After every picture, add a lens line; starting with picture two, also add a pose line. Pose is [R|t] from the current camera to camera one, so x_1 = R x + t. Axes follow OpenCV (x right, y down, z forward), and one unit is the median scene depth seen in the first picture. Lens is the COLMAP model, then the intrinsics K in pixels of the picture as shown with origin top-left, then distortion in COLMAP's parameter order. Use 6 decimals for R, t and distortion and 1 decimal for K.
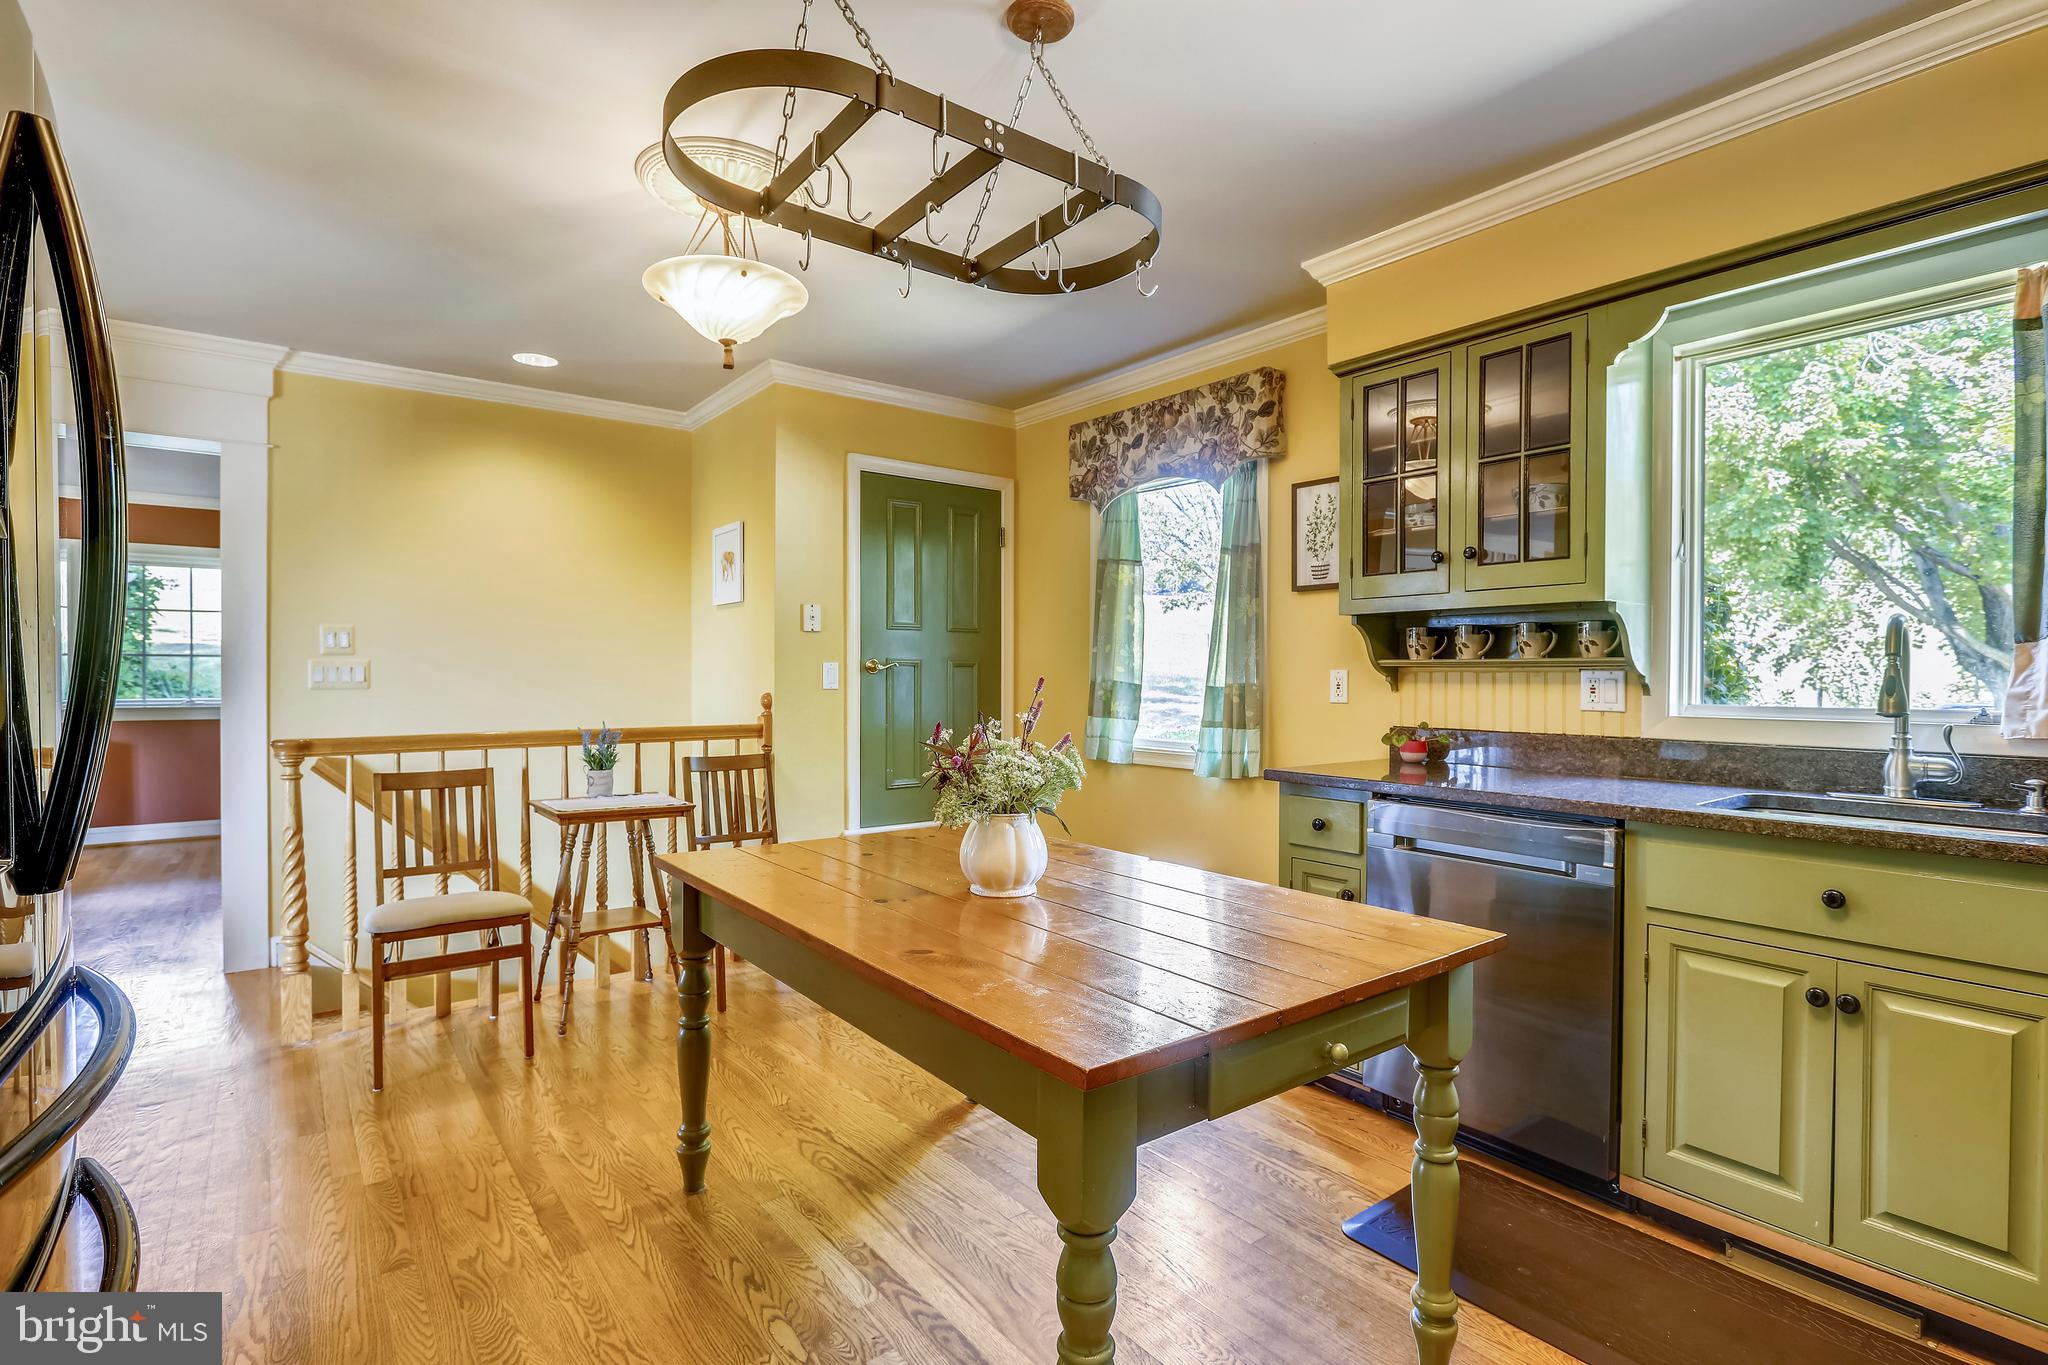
lens RADIAL K [[988.8, 0, 1032.1], [0, 988.8, 687.8], [0, 0, 1]] dist [-0.014484, 0.003298]
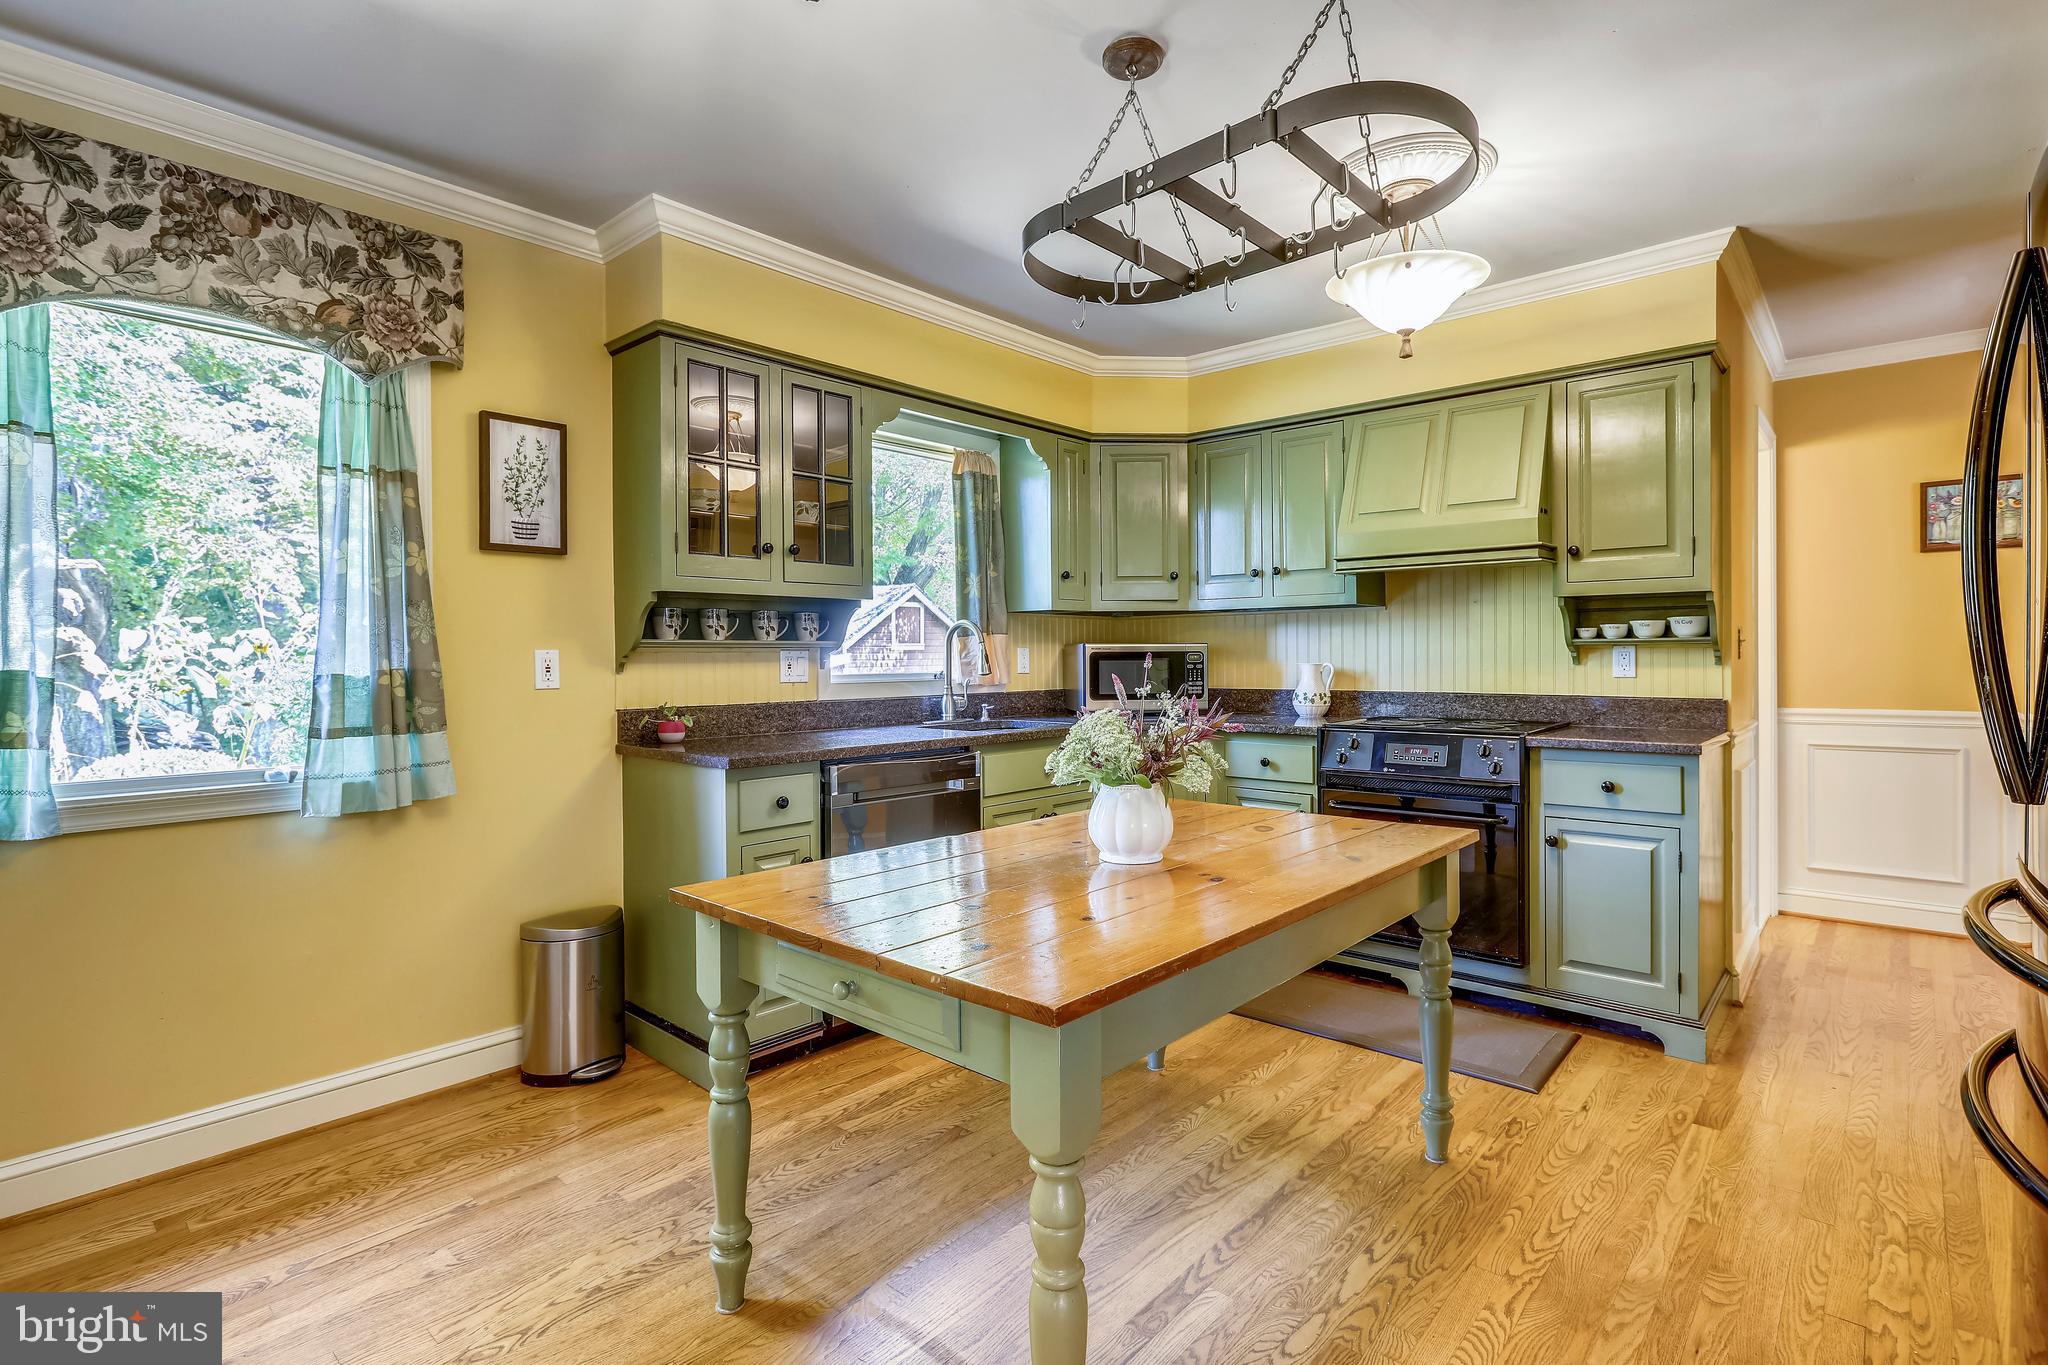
lens RADIAL K [[988.8, 0, 1031.0], [0, 988.8, 663.9], [0, 0, 1]] dist [-0.014484, 0.003298]
pose [[-0.191107, -0.007281, 0.981542, -0.595513], [0.020776, 0.999718, 0.011461, -0.007094], [-0.981349, 0.022583, -0.190902, 0.750064]]
